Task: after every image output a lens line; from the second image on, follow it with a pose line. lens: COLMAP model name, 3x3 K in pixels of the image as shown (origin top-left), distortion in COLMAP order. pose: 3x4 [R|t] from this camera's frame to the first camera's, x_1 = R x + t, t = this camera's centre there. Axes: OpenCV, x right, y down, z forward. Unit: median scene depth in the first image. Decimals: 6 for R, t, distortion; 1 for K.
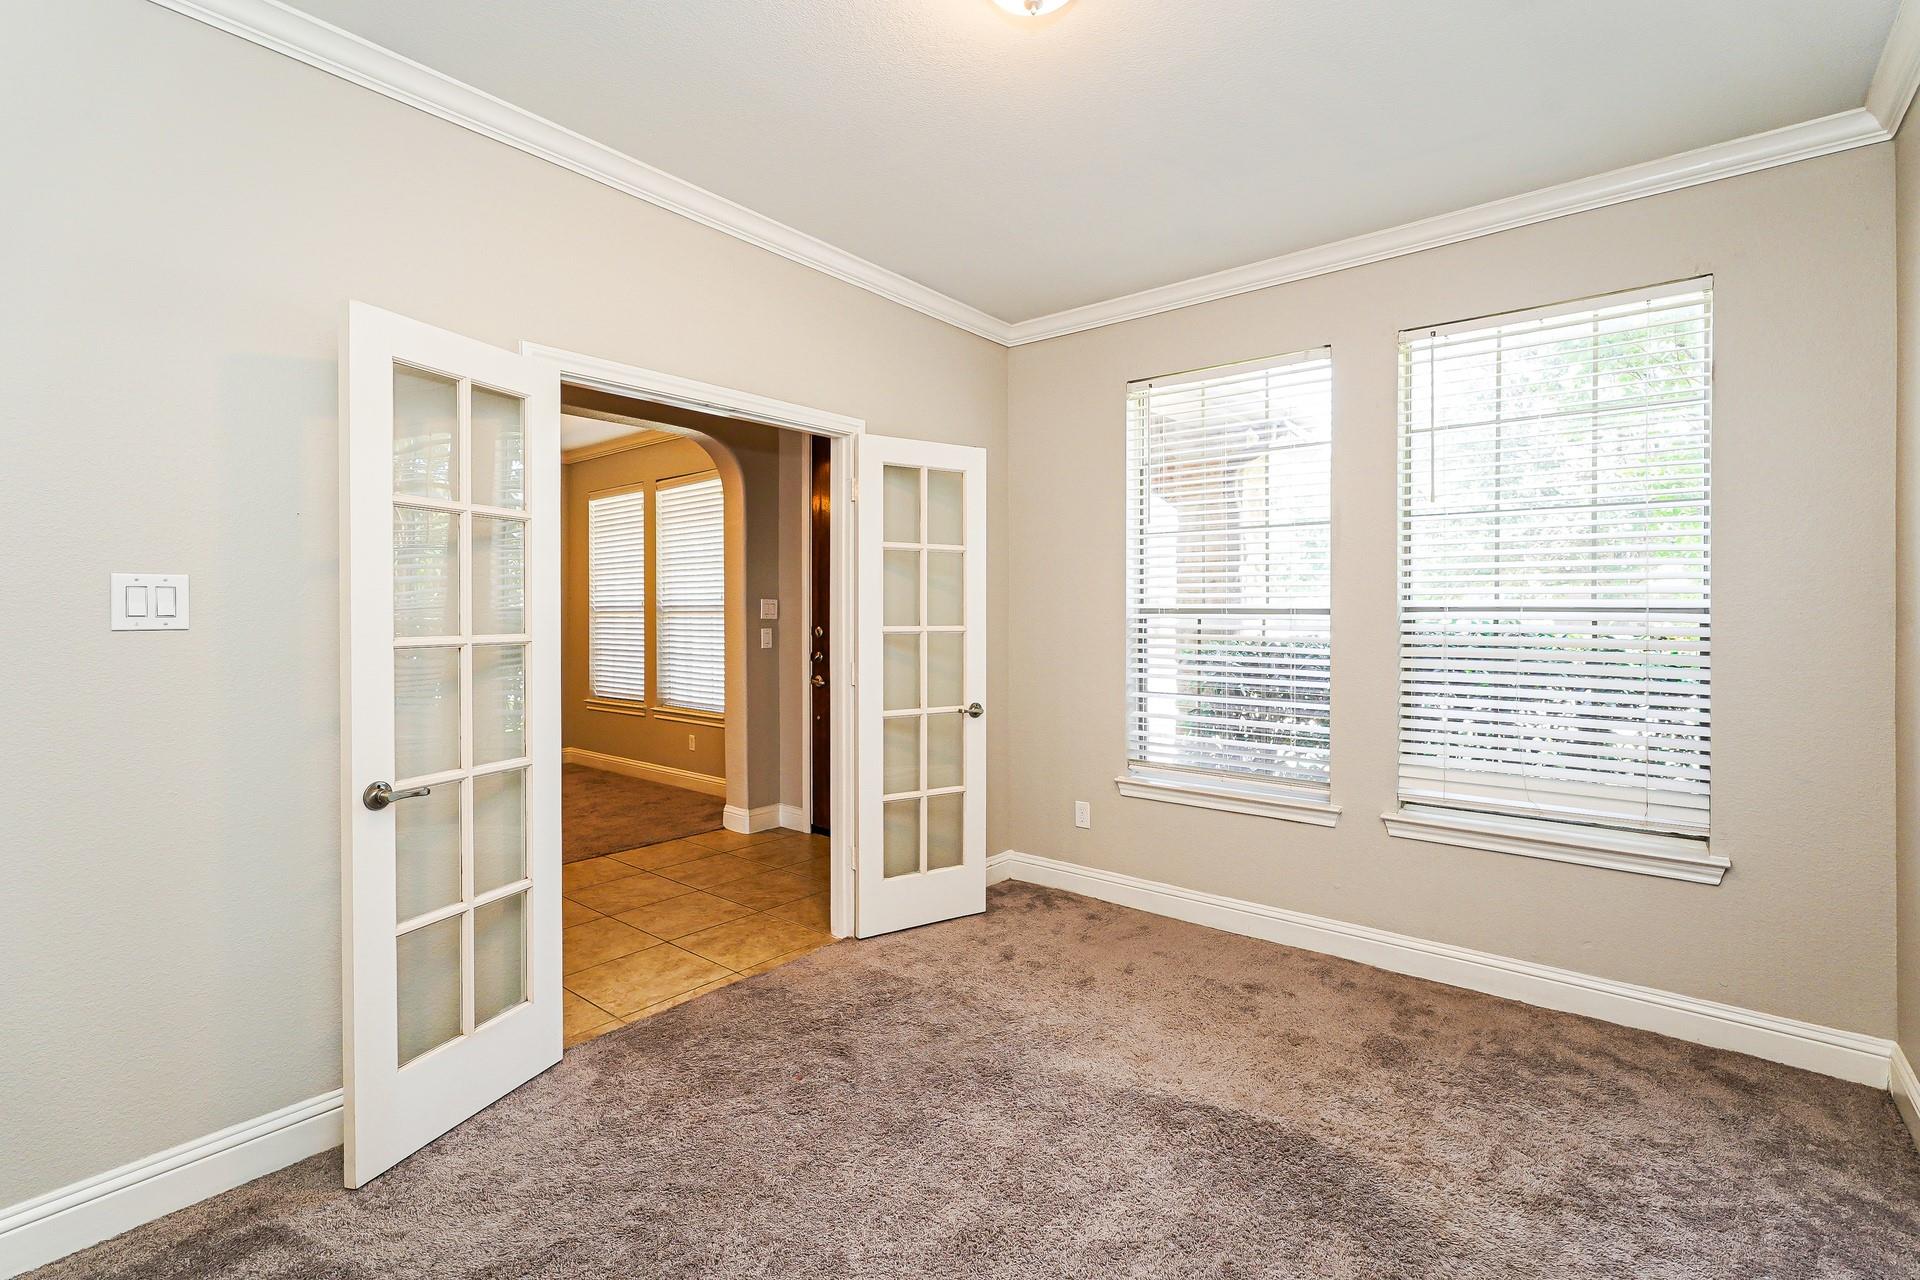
lens RADIAL K [[879.5, 0, 967.5], [0, 879.5, 624.6], [0, 0, 1]] dist [-0.001831, -0.000925]
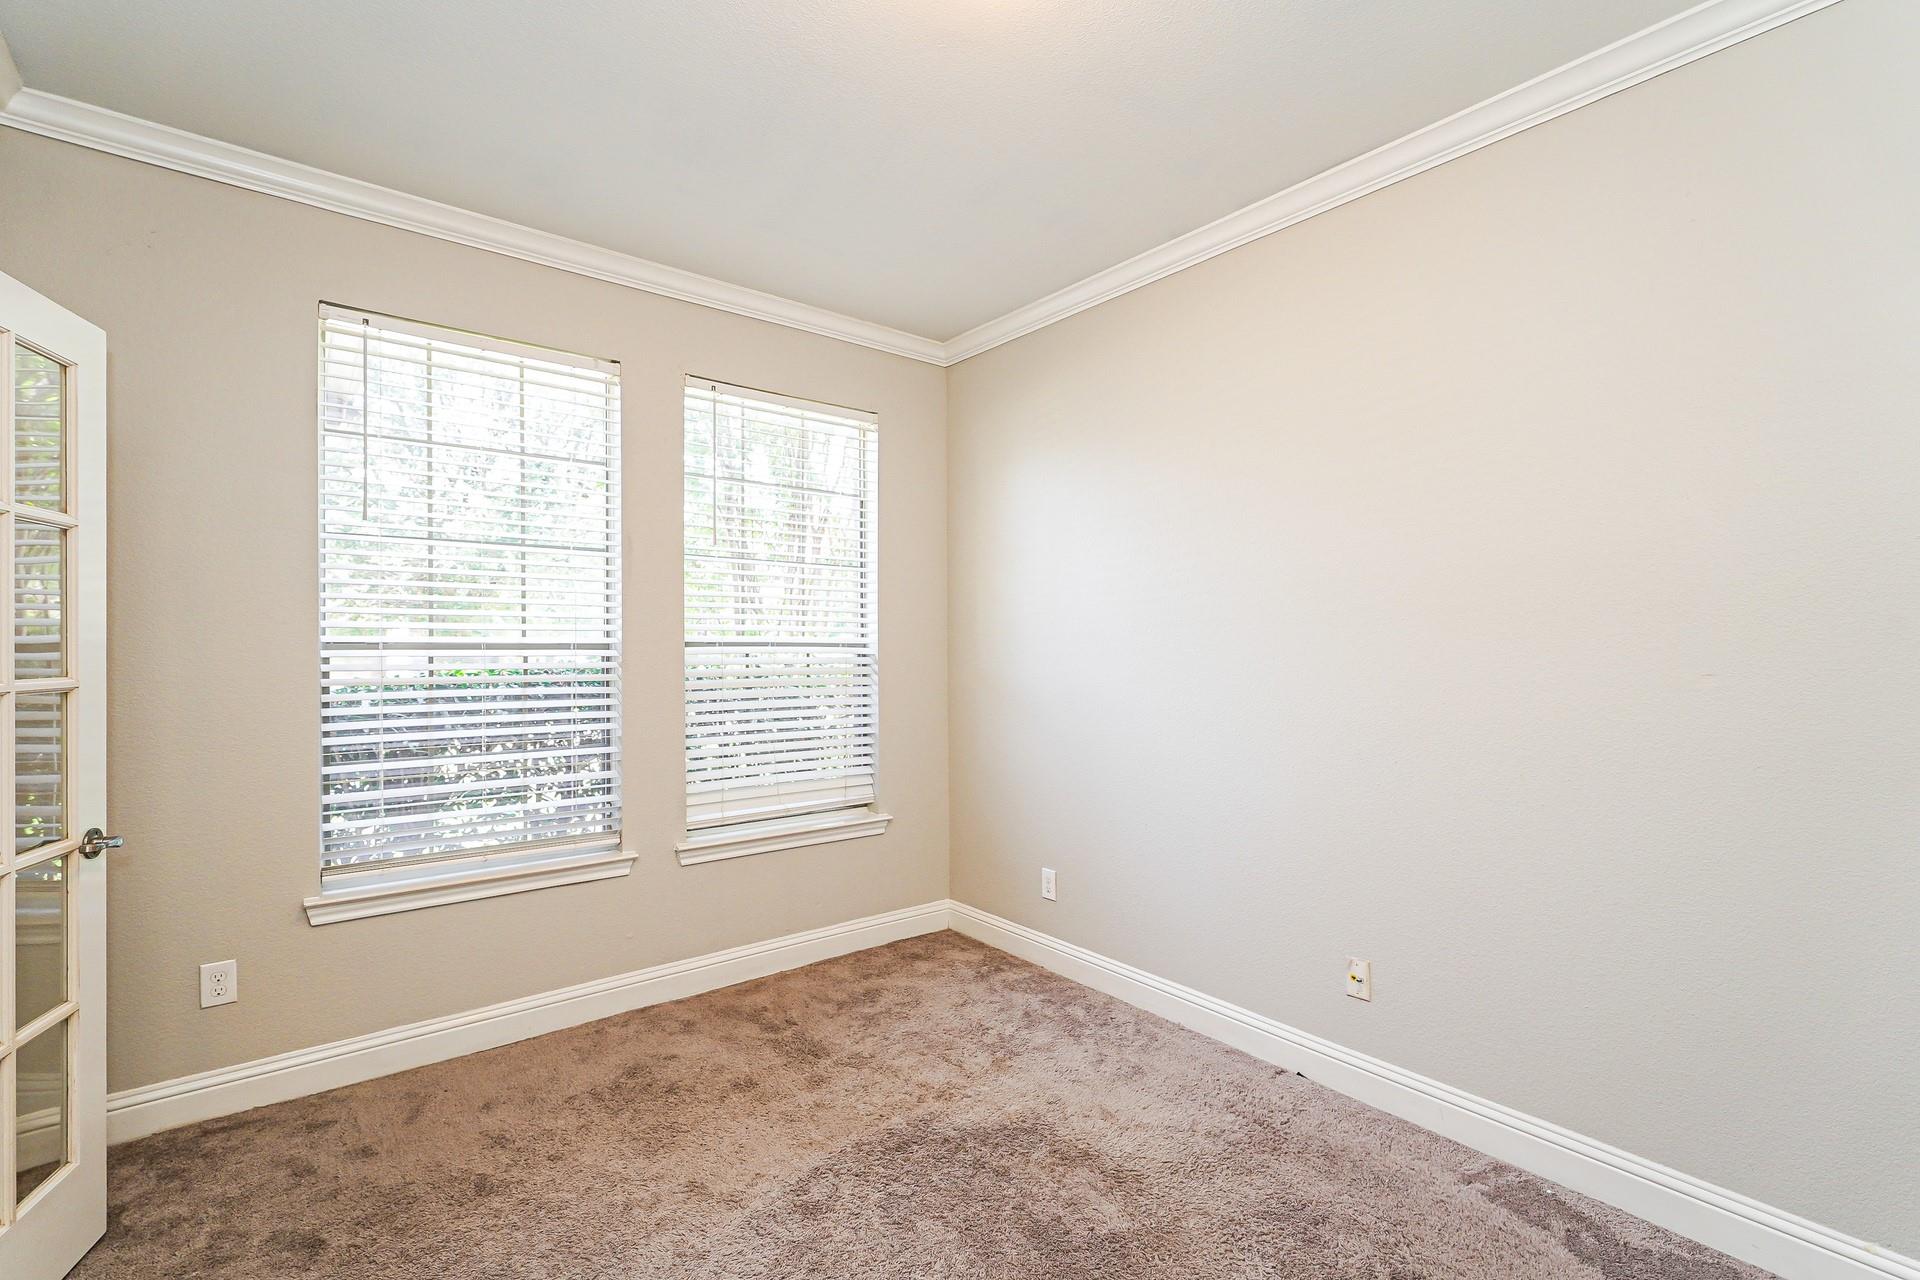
lens RADIAL K [[879.5, 0, 964.2], [0, 879.5, 657.9], [0, 0, 1]] dist [-0.001831, -0.000925]
pose [[0.184295, -0.016547, 0.982732, -0.459053], [0.012447, 0.999817, 0.014500, -0.012587], [-0.982792, 0.009560, 0.184468, 0.488020]]
